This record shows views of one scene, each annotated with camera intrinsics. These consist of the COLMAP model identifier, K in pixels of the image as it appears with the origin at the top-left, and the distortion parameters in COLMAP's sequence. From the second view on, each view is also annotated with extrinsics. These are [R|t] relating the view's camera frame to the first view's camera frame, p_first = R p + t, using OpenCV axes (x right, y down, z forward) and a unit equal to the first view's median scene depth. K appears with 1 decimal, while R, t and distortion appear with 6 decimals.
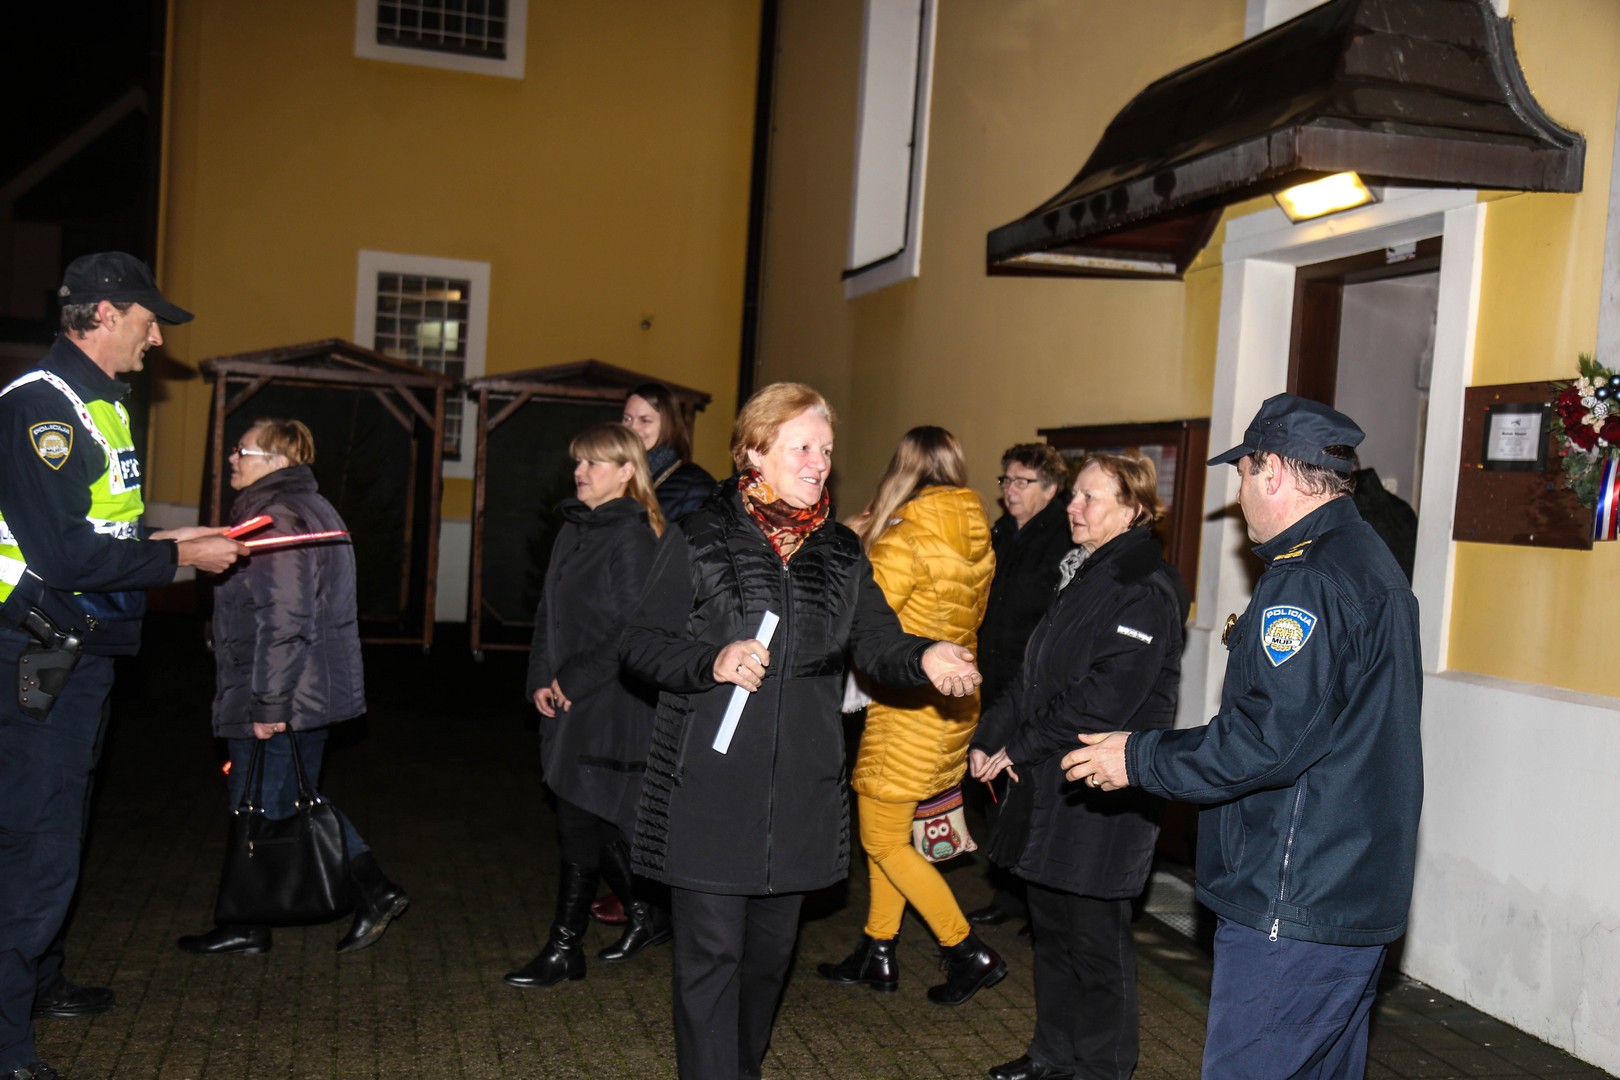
lens RADIAL K [[1650.3, 0, 810.0], [0, 1650.3, 540.0], [0, 0, 1]] dist [0.038057, -0.020122]
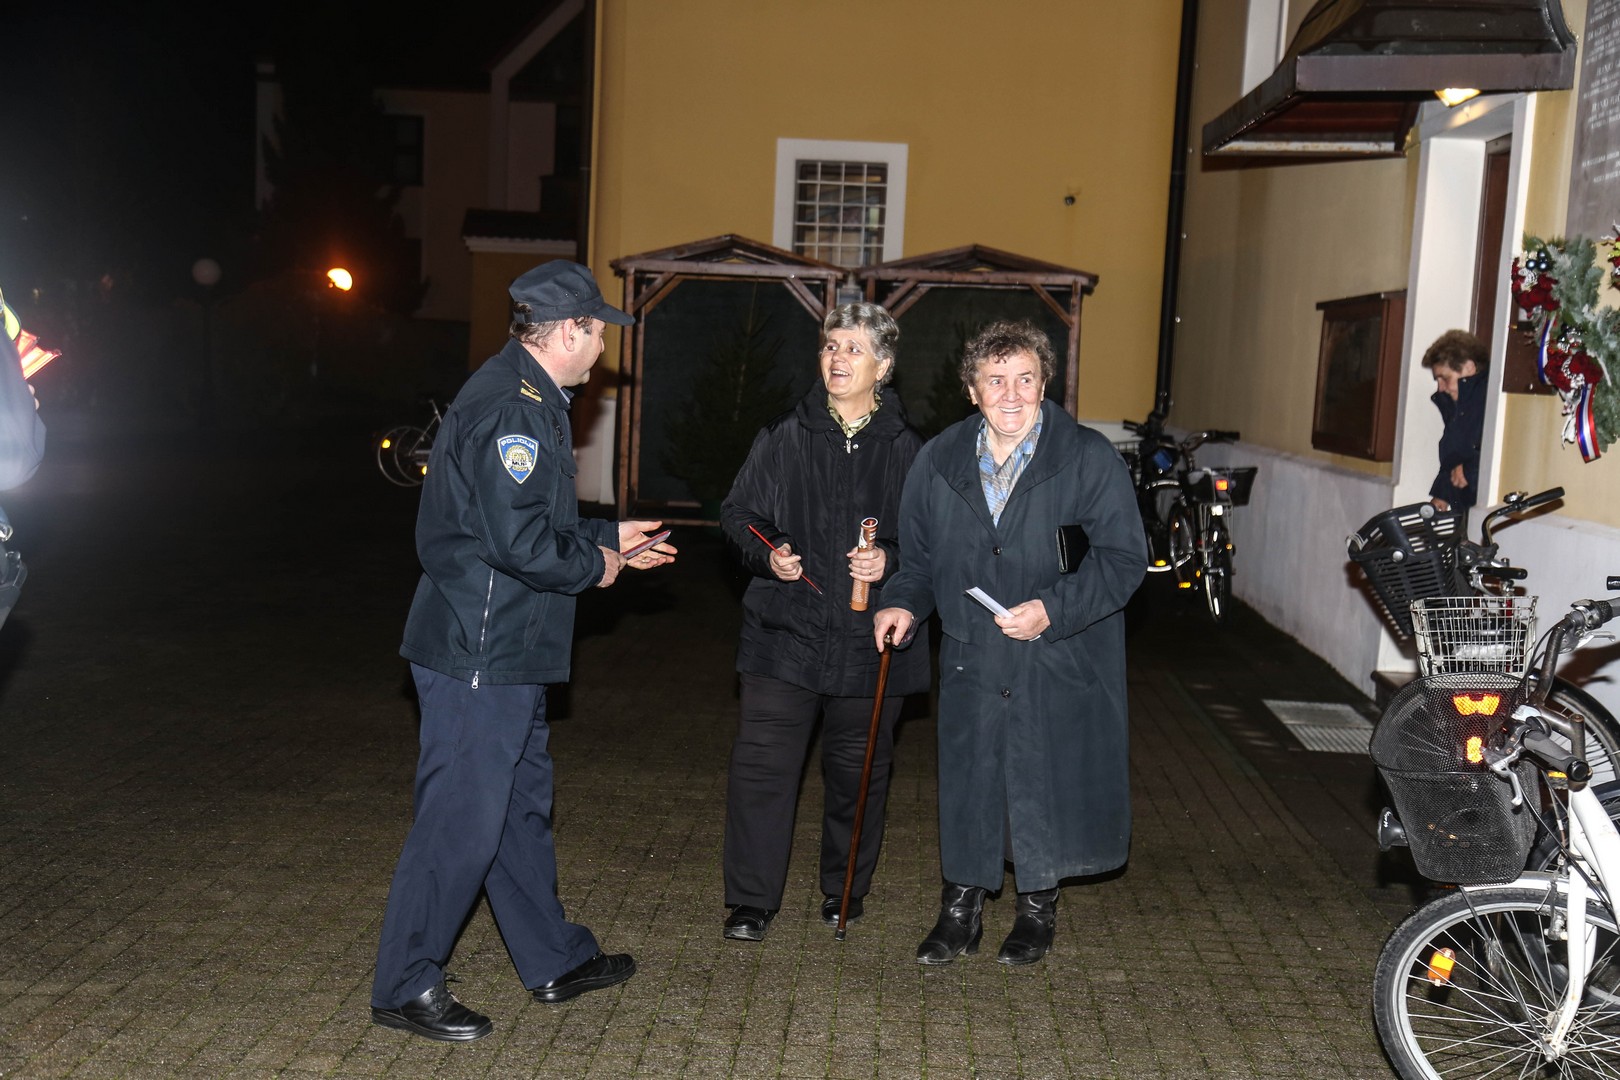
lens RADIAL K [[2055.4, 0, 810.0], [0, 2055.4, 540.0], [0, 0, 1]] dist [0.146746, -0.009612]
pose [[0.952123, 0.007447, -0.305624, 0.158190], [0.005711, 0.999096, 0.042137, 0.016525], [0.305661, -0.041865, 0.951220, -0.227426]]
